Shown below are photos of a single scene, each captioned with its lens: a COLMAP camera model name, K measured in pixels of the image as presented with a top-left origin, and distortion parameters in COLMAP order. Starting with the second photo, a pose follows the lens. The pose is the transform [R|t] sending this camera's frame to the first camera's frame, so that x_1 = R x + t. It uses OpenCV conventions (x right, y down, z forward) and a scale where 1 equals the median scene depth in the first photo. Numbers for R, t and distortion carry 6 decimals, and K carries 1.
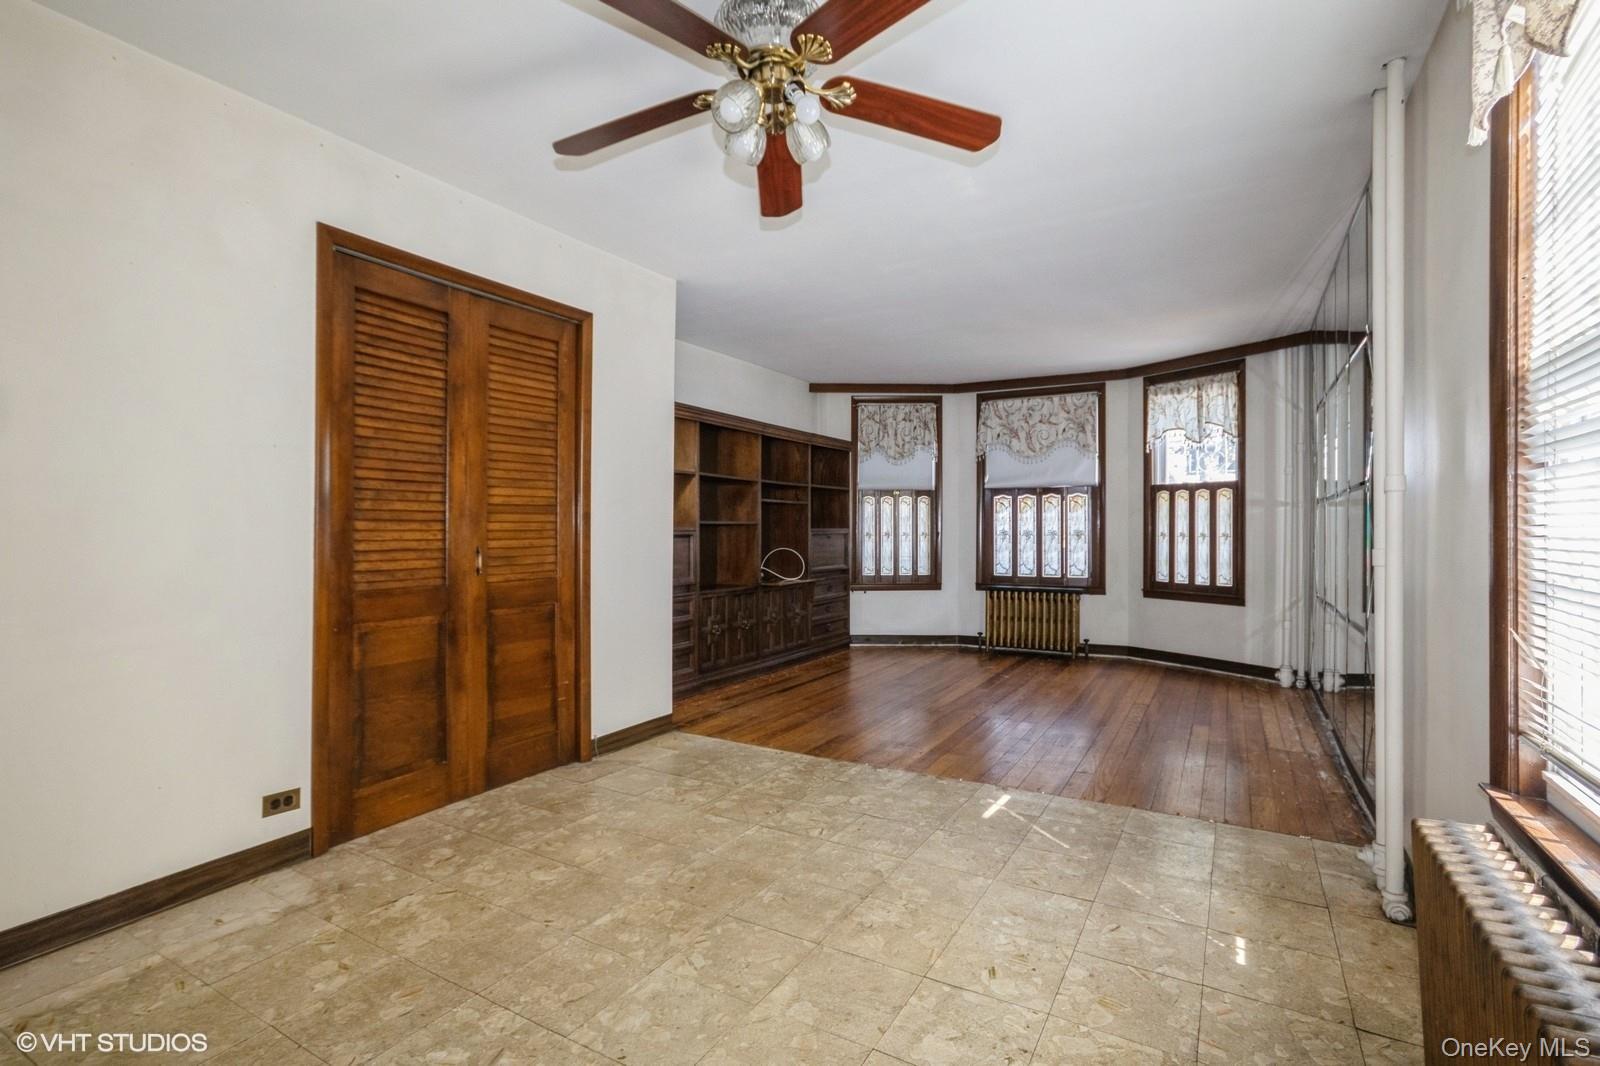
lens RADIAL K [[752.4, 0, 823.6], [0, 752.4, 531.7], [0, 0, 1]] dist [-0.000820, -0.000114]
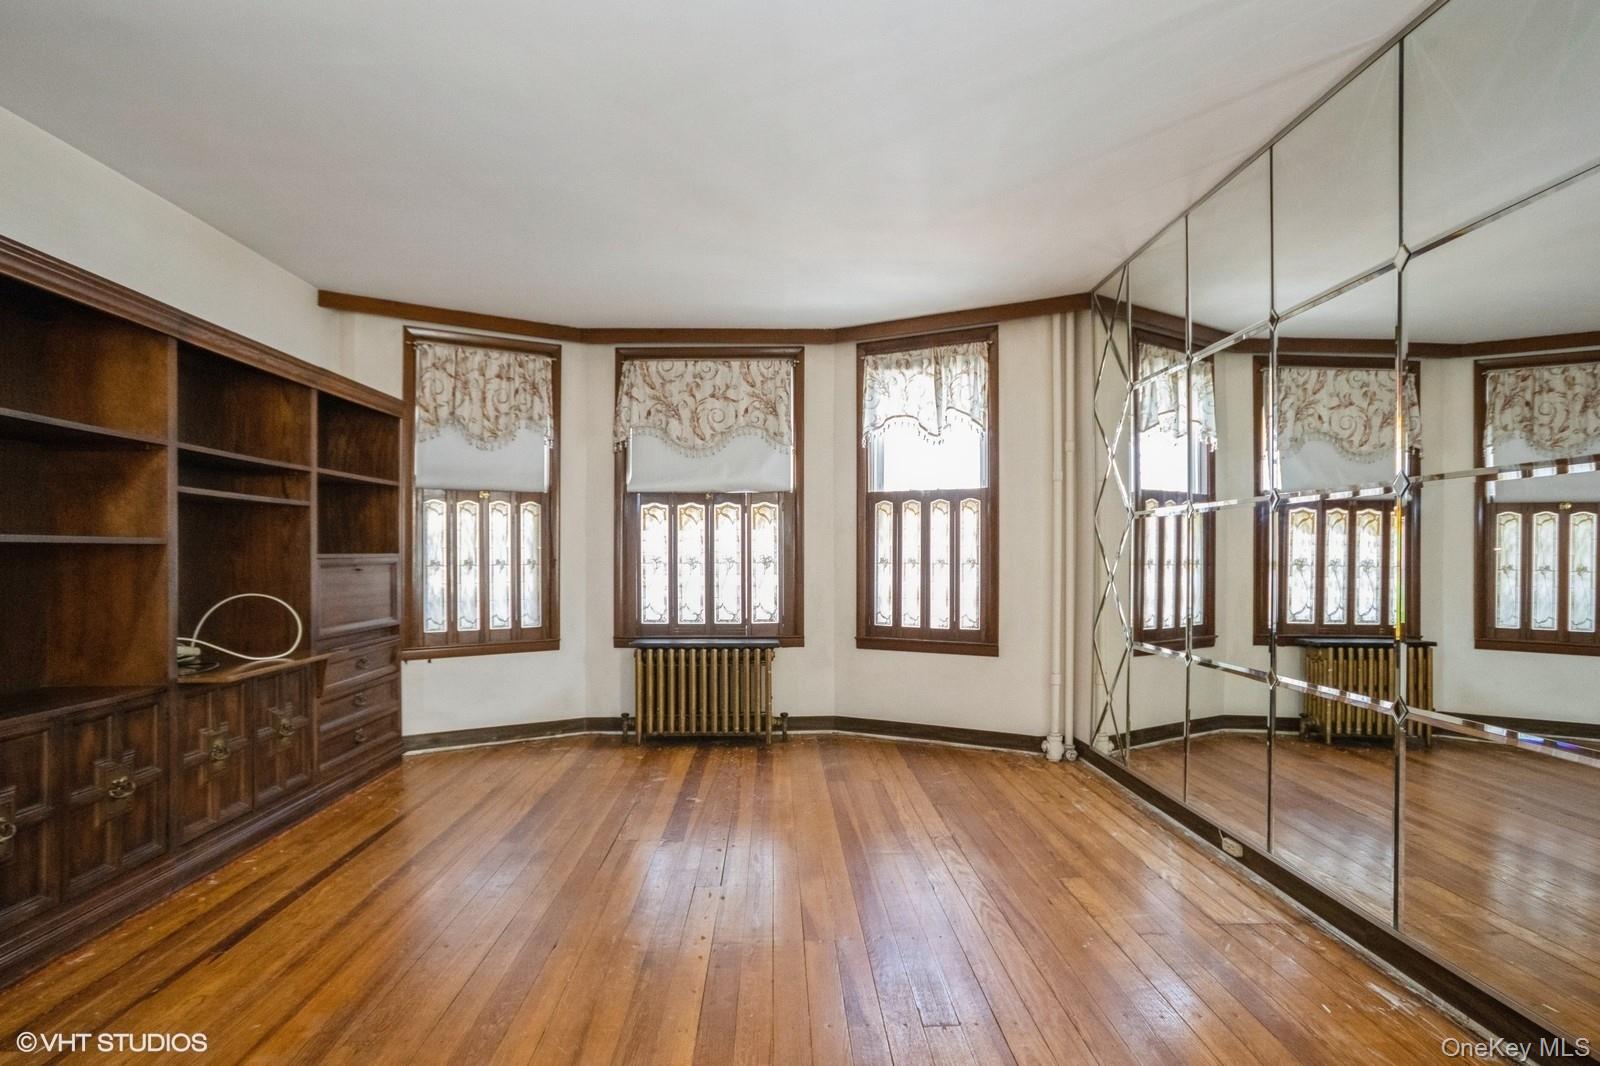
lens RADIAL K [[742.0, 0, 802.9], [0, 742.0, 556.9], [0, 0, 1]] dist [-0.077683, 0.038892]
pose [[0.856853, -0.005146, 0.515535, 0.013033], [0.004164, 0.999987, 0.003061, -0.002422], [-0.515544, -0.000476, 0.856863, 0.390653]]
